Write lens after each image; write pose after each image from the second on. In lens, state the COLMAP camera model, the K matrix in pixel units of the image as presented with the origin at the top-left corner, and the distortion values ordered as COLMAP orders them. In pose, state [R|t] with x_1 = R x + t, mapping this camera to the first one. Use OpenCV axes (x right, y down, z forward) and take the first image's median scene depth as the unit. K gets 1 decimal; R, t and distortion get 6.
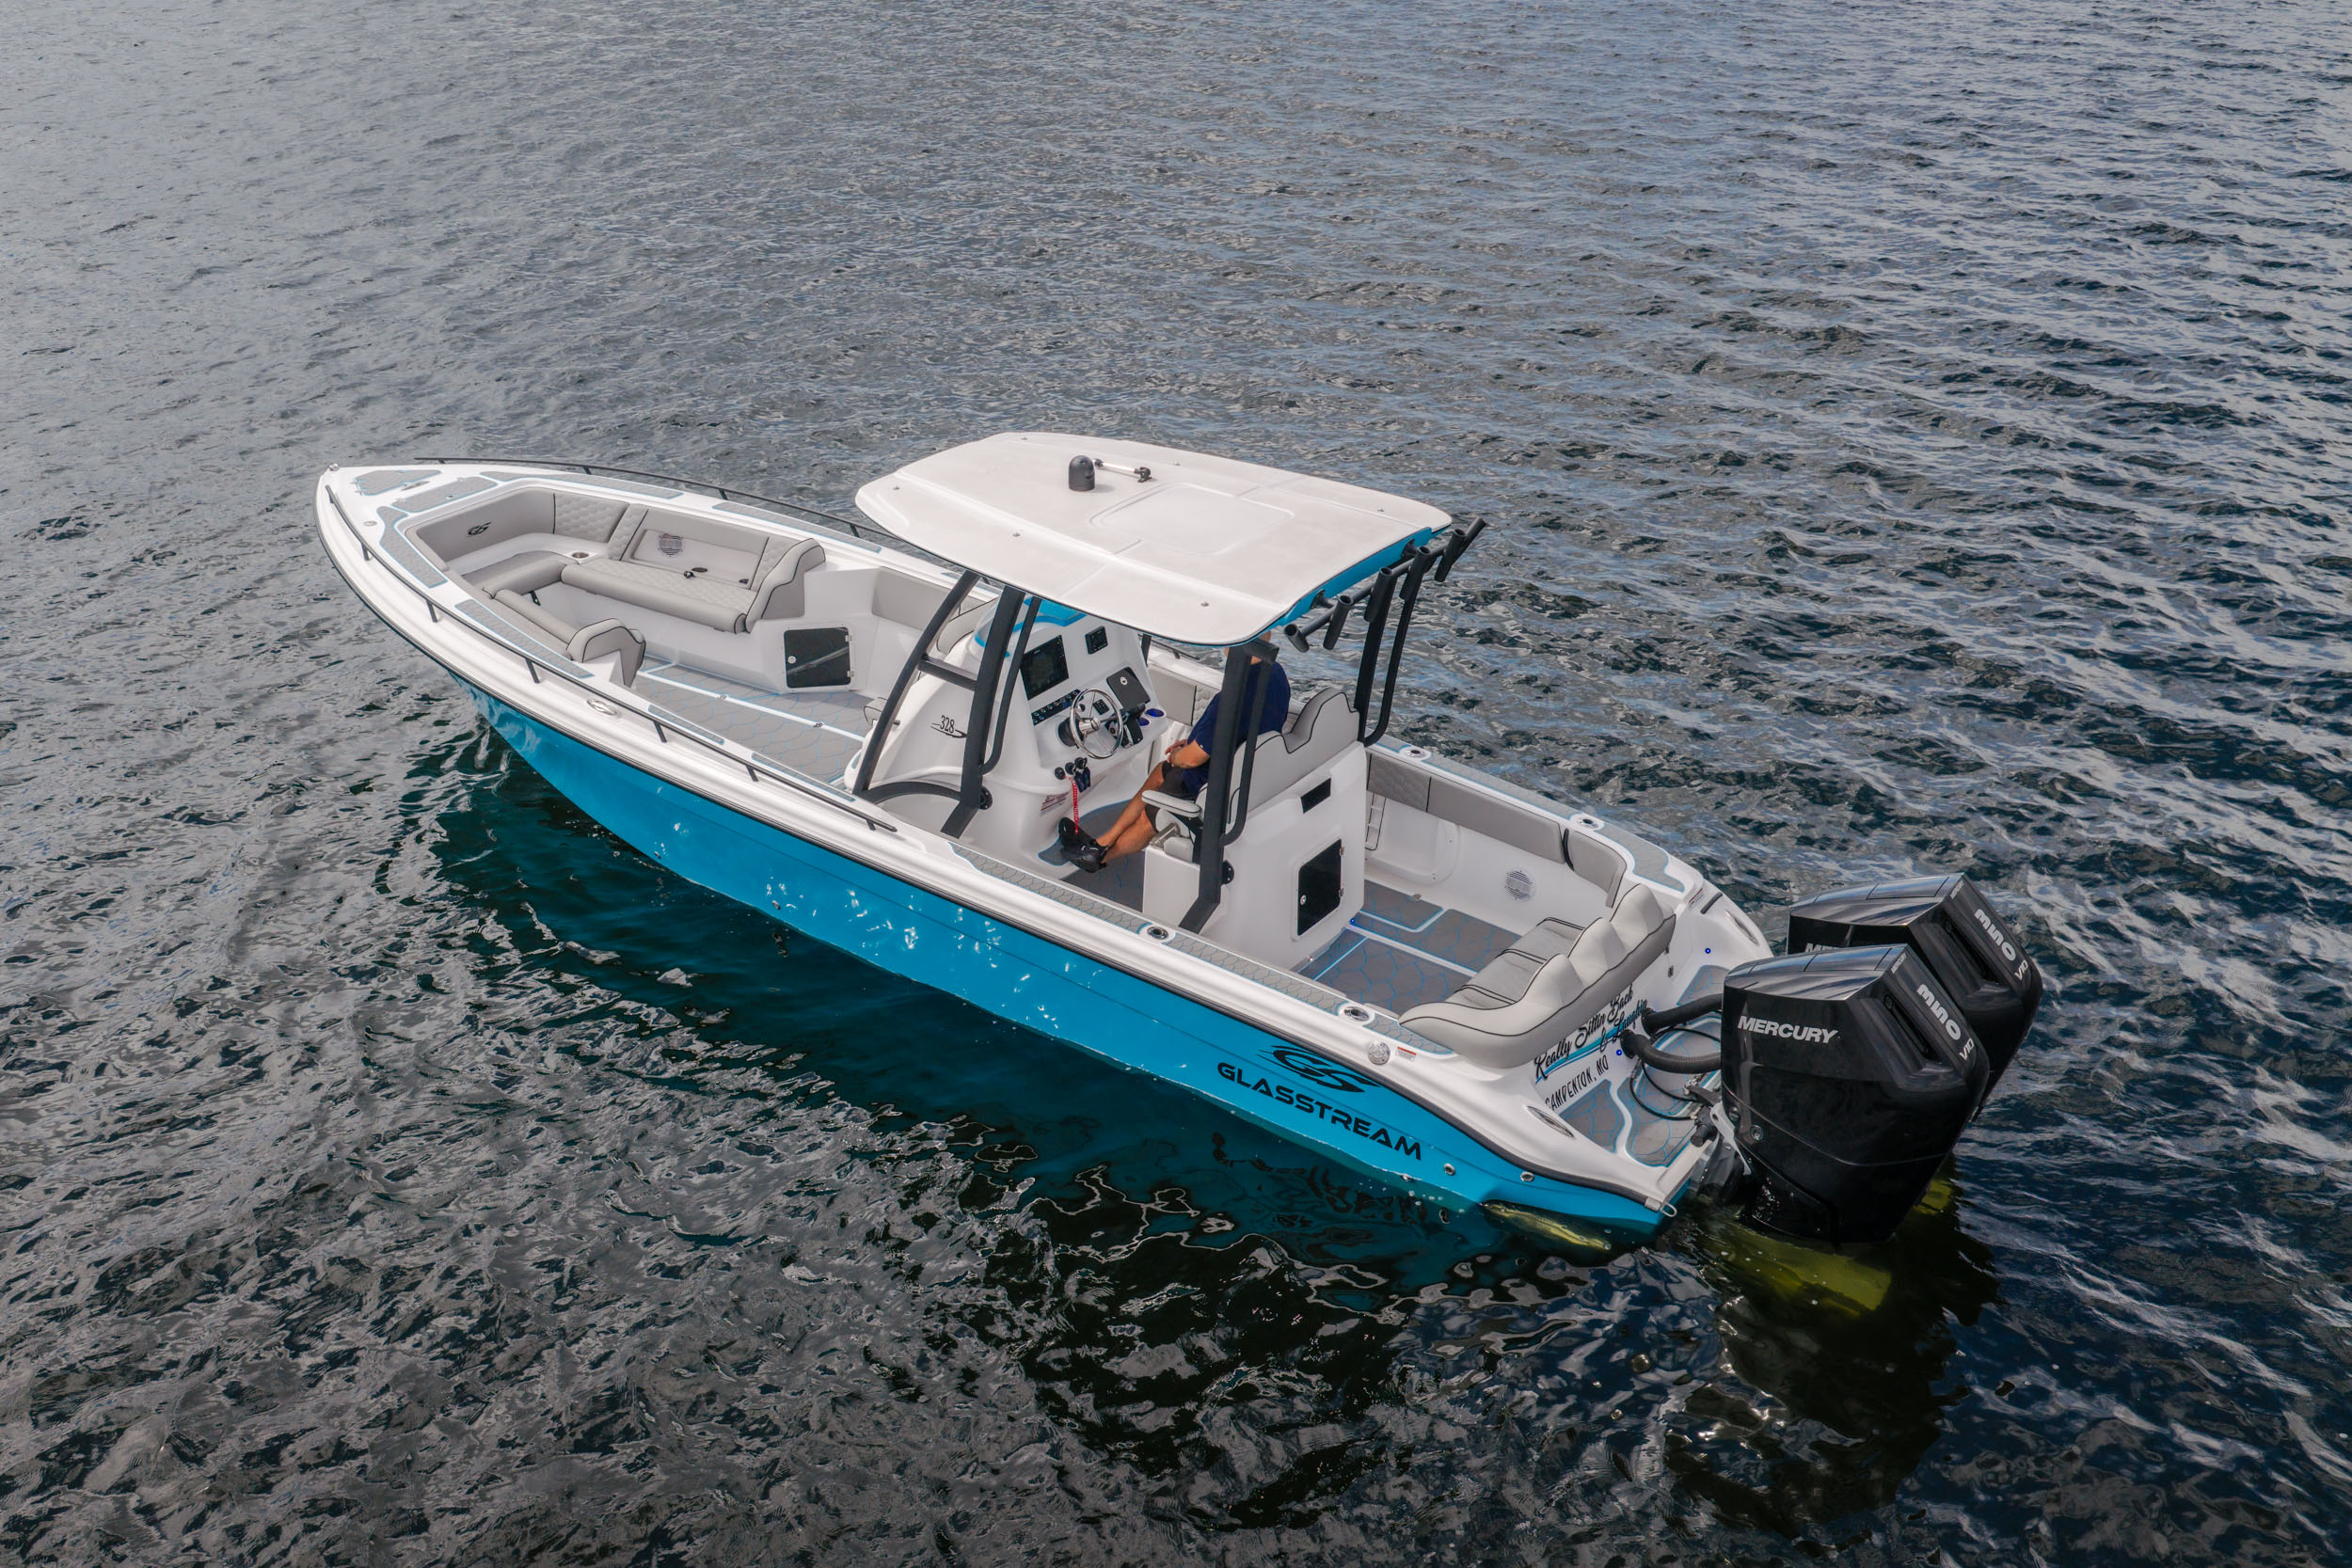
lens RADIAL K [[1979.1, 0, 1193.6], [0, 1979.1, 791.4], [0, 0, 1]] dist [0.029935, -0.067900]
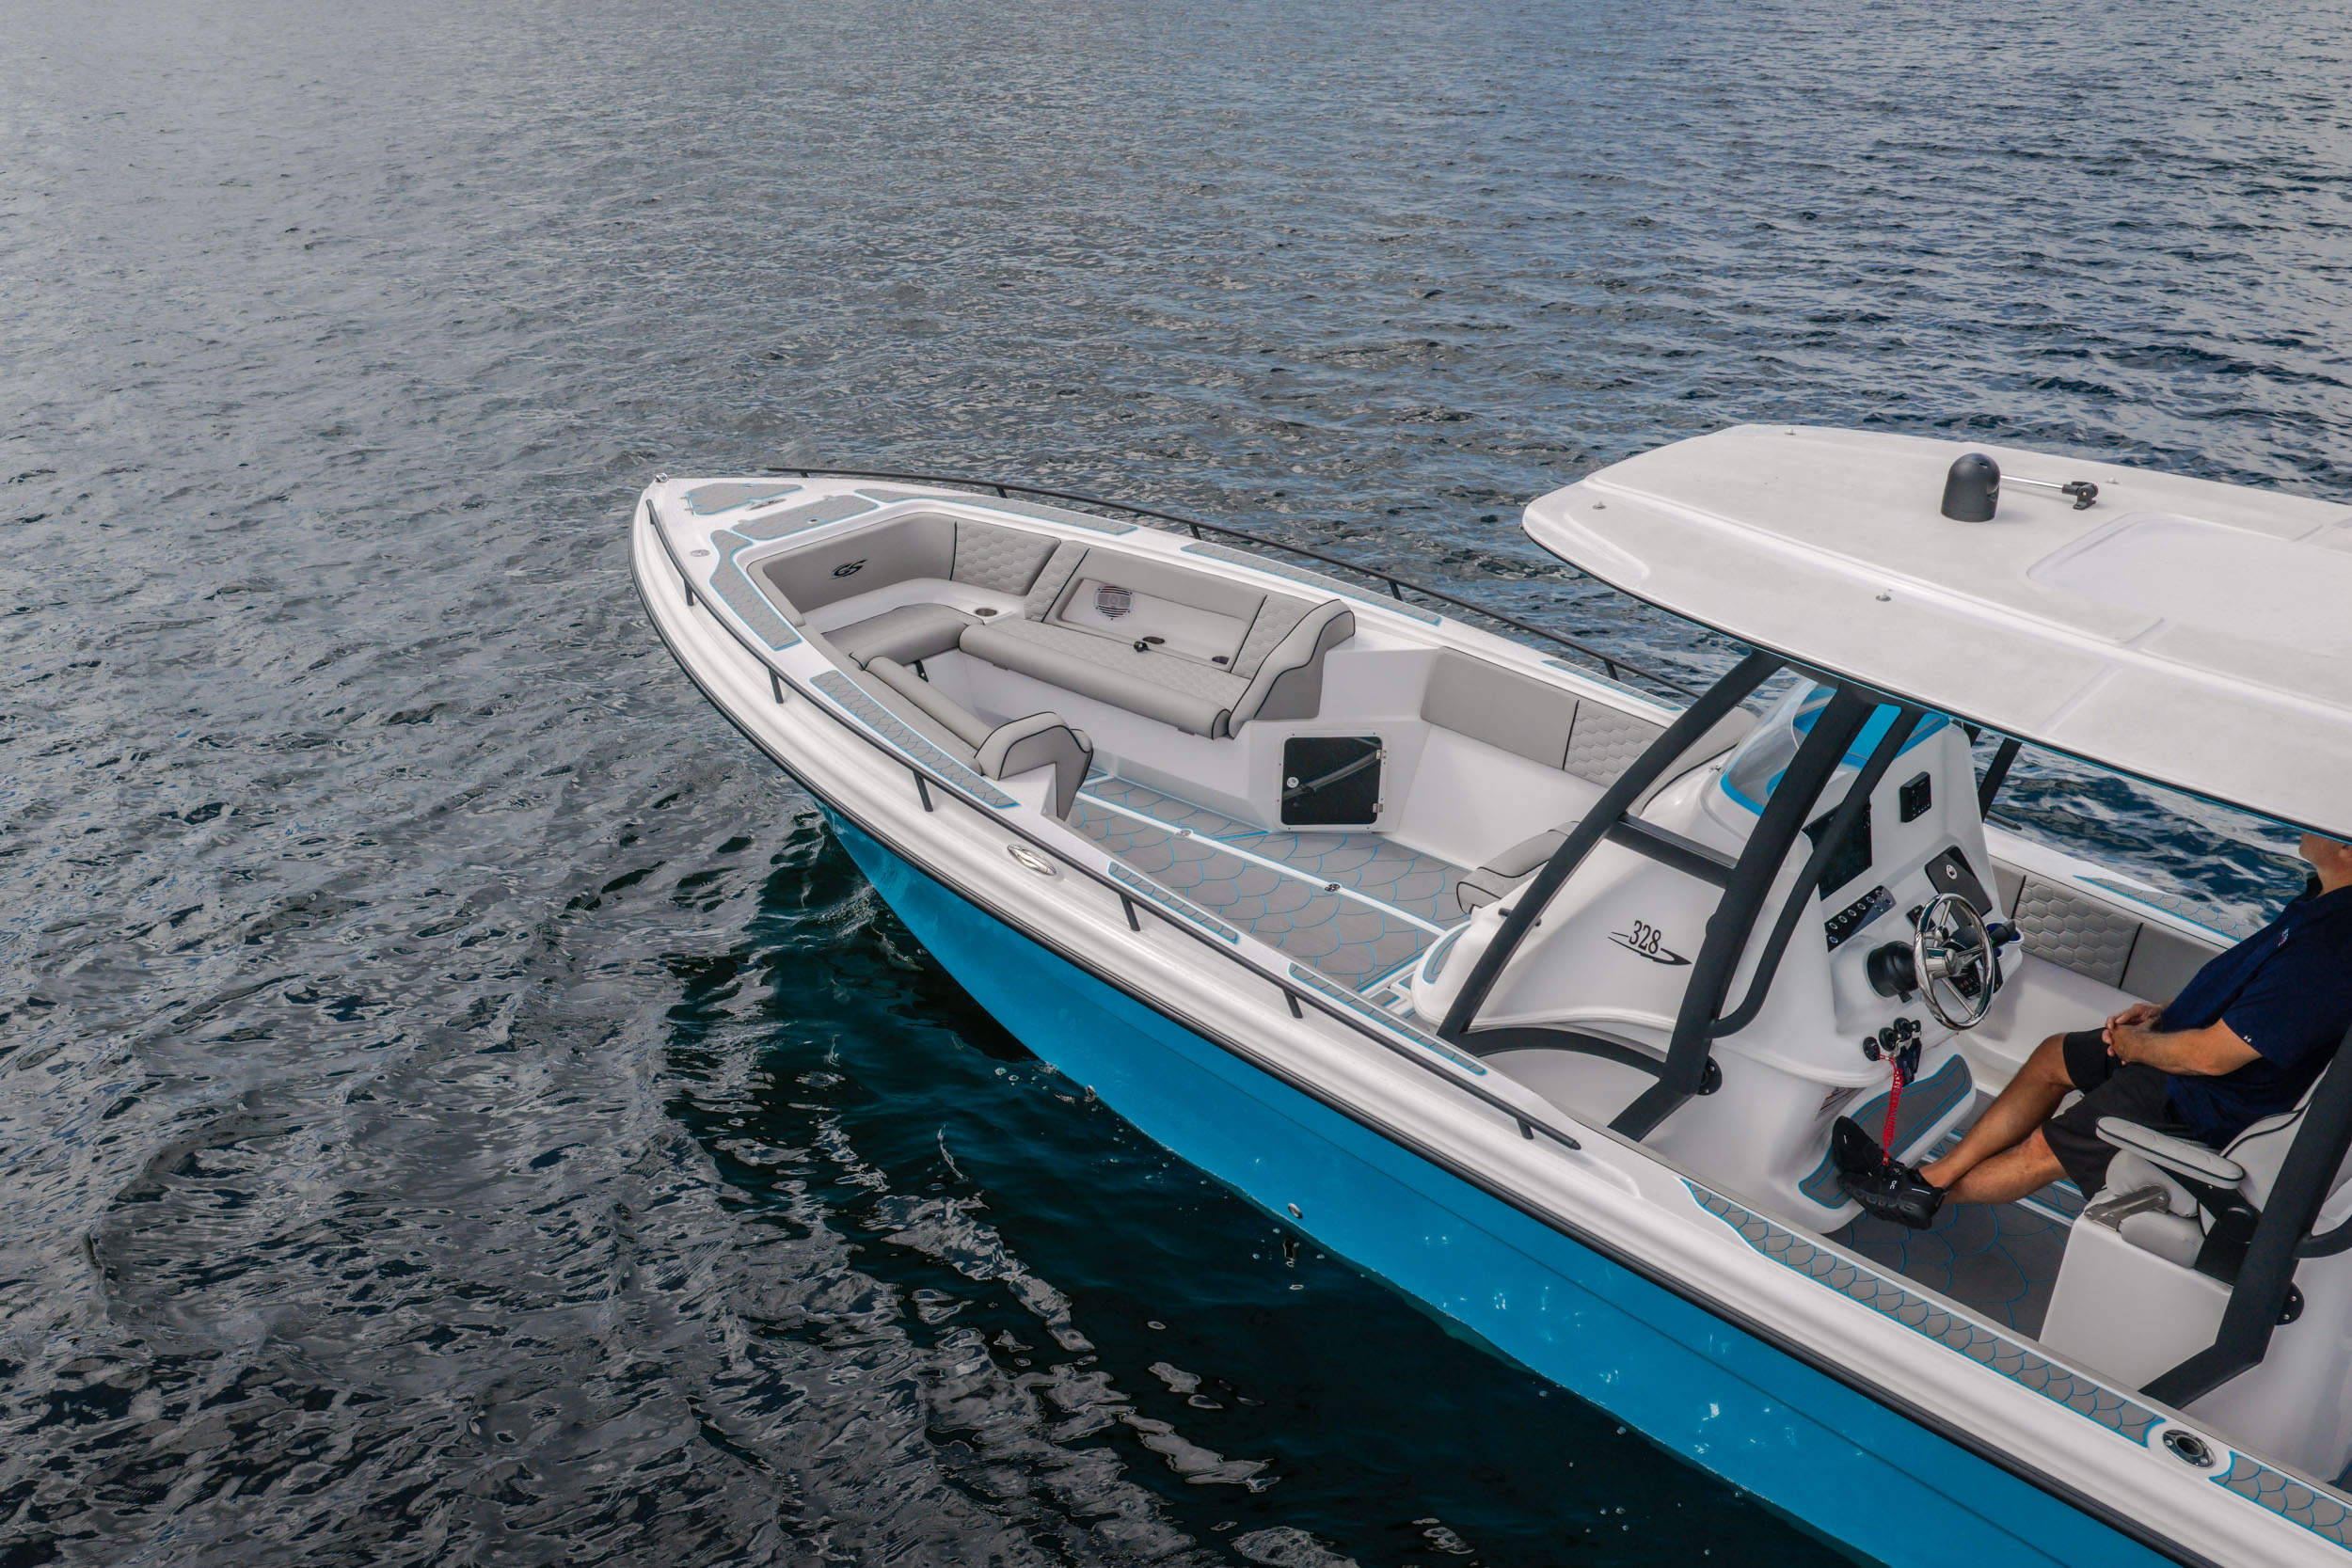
lens RADIAL K [[1979.1, 0, 1161.6], [0, 1979.1, 785.3], [0, 0, 1]] dist [0.029935, -0.067900]
pose [[0.983748, 0.055614, -0.170724, -0.168429], [-0.063173, 0.997234, -0.039169, -0.046916], [0.168073, 0.049317, 0.984540, 0.440742]]
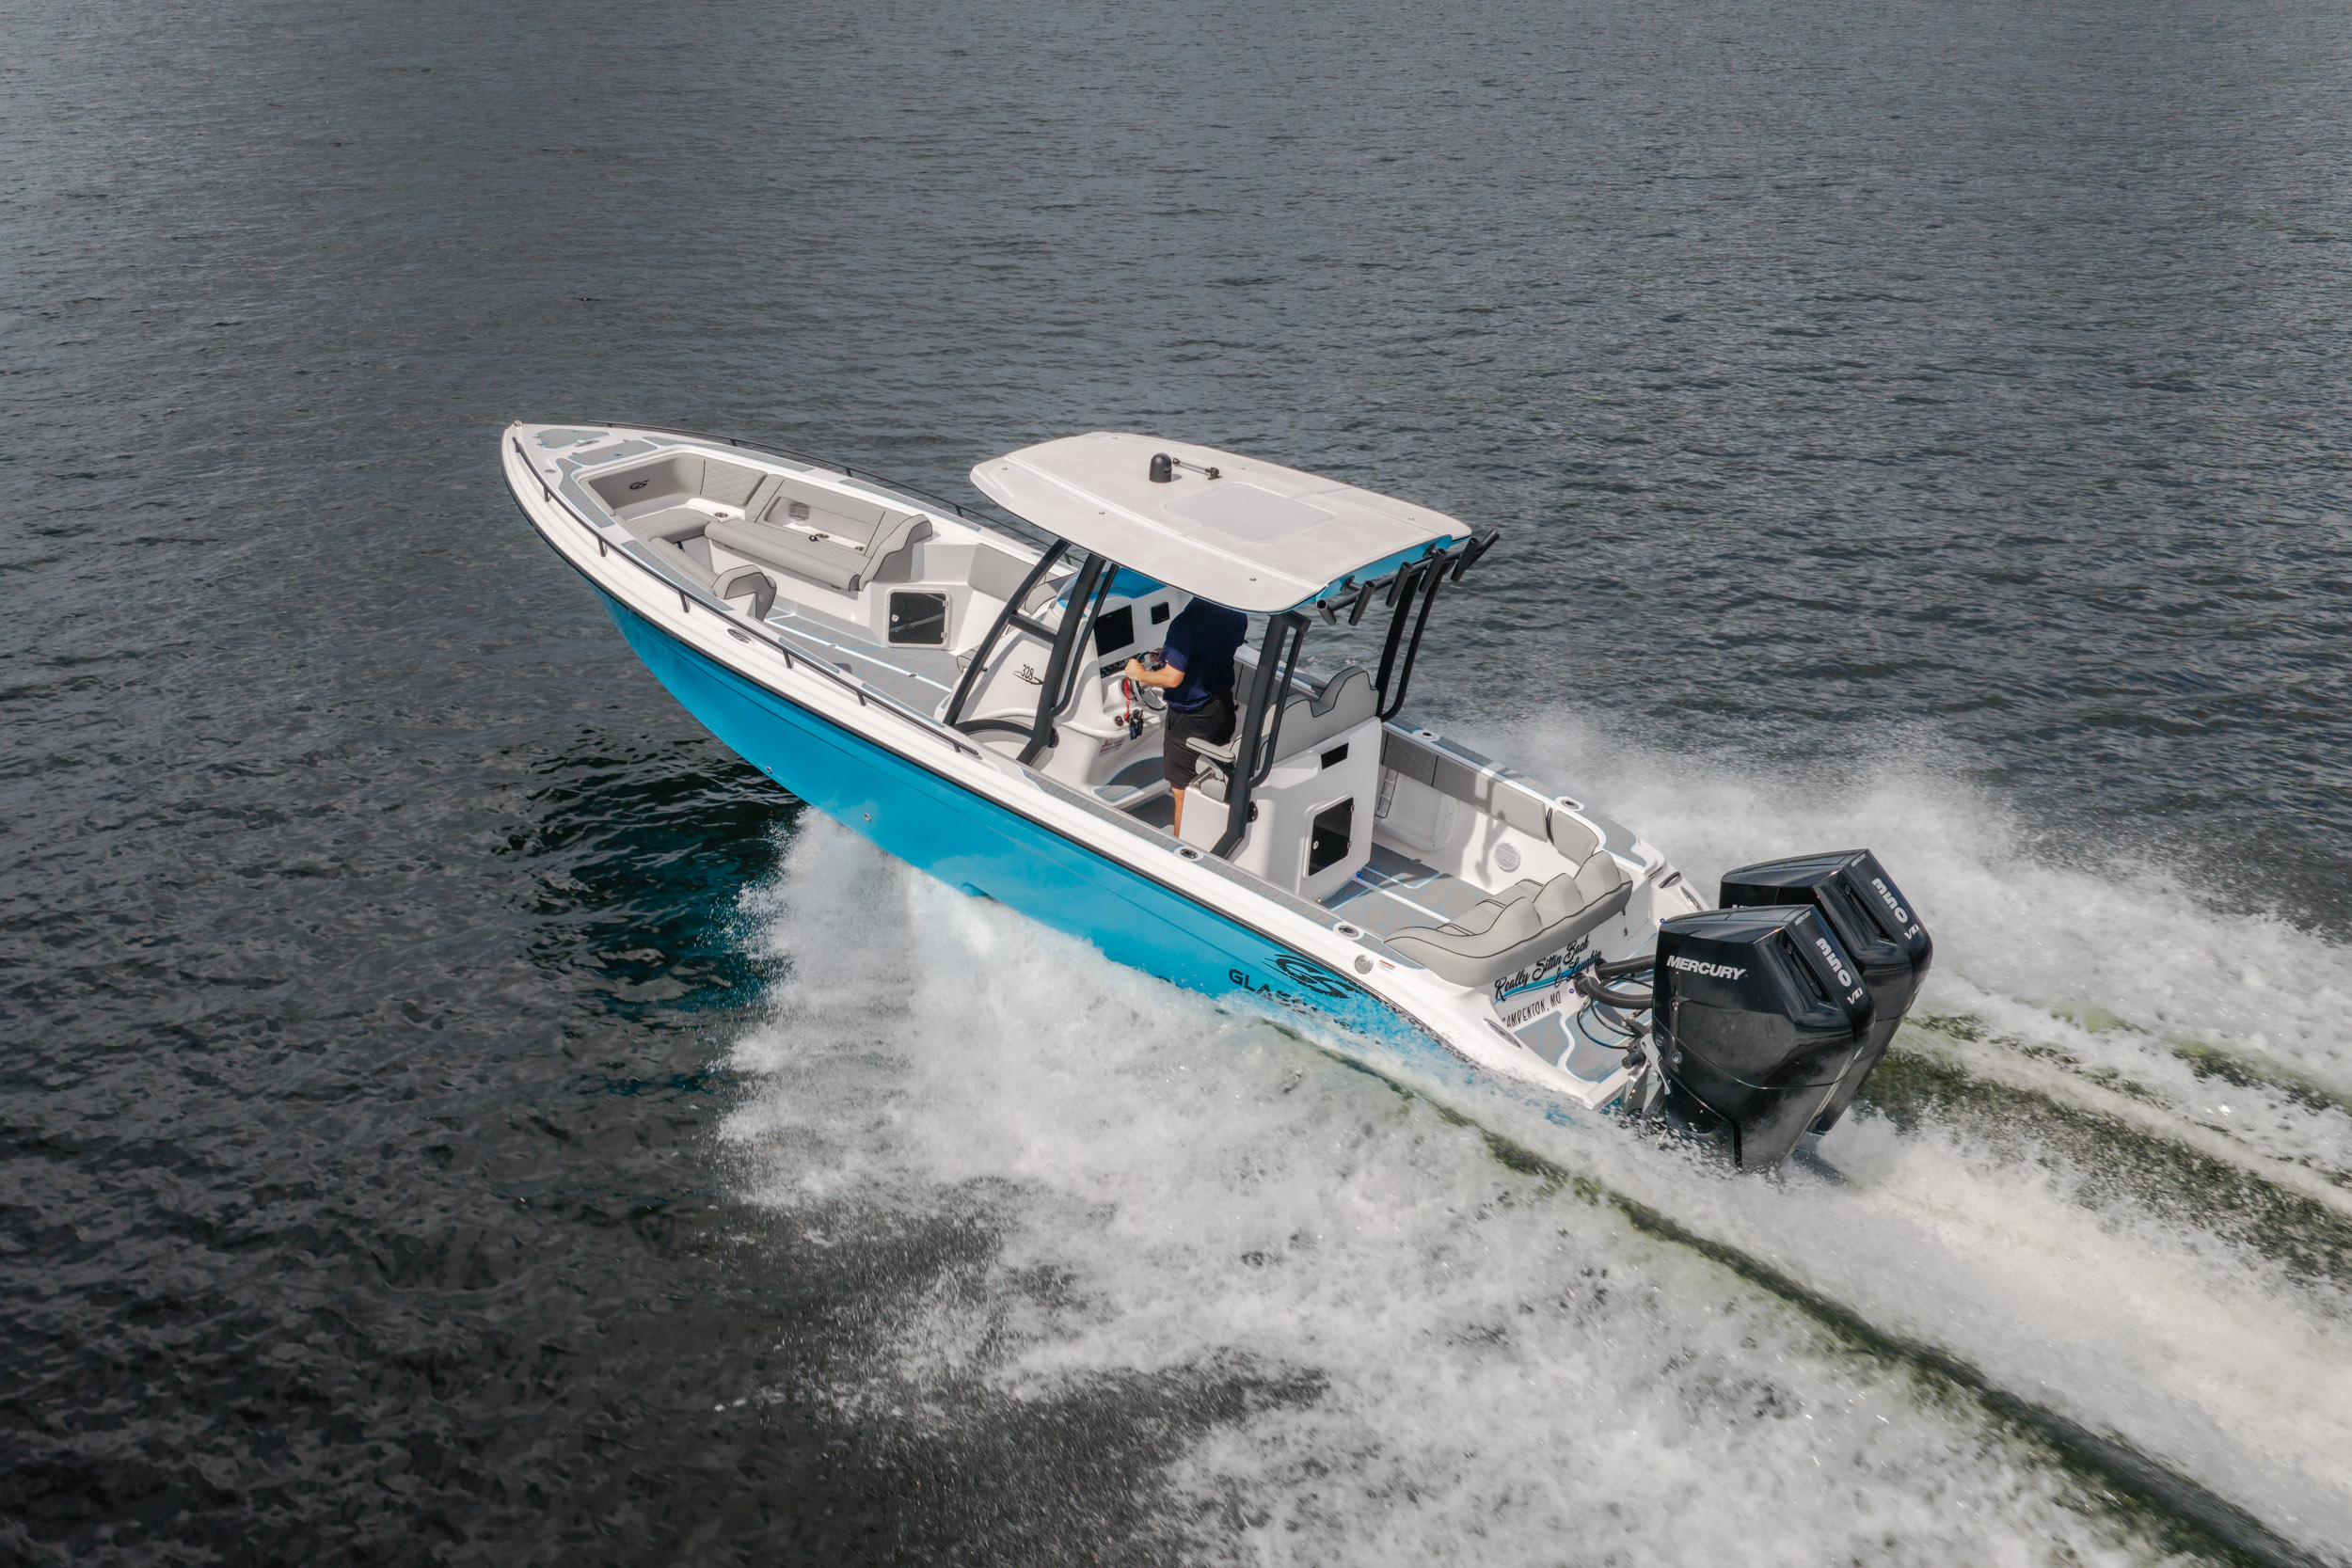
lens RADIAL K [[1979.1, 0, 1107.3], [0, 1979.1, 790.1], [0, 0, 1]] dist [0.029935, -0.067900]
pose [[0.993437, 0.090753, -0.069621, 0.011277], [-0.092241, 0.995566, -0.018458, 0.054255], [0.067637, 0.024759, 0.997403, -0.172458]]
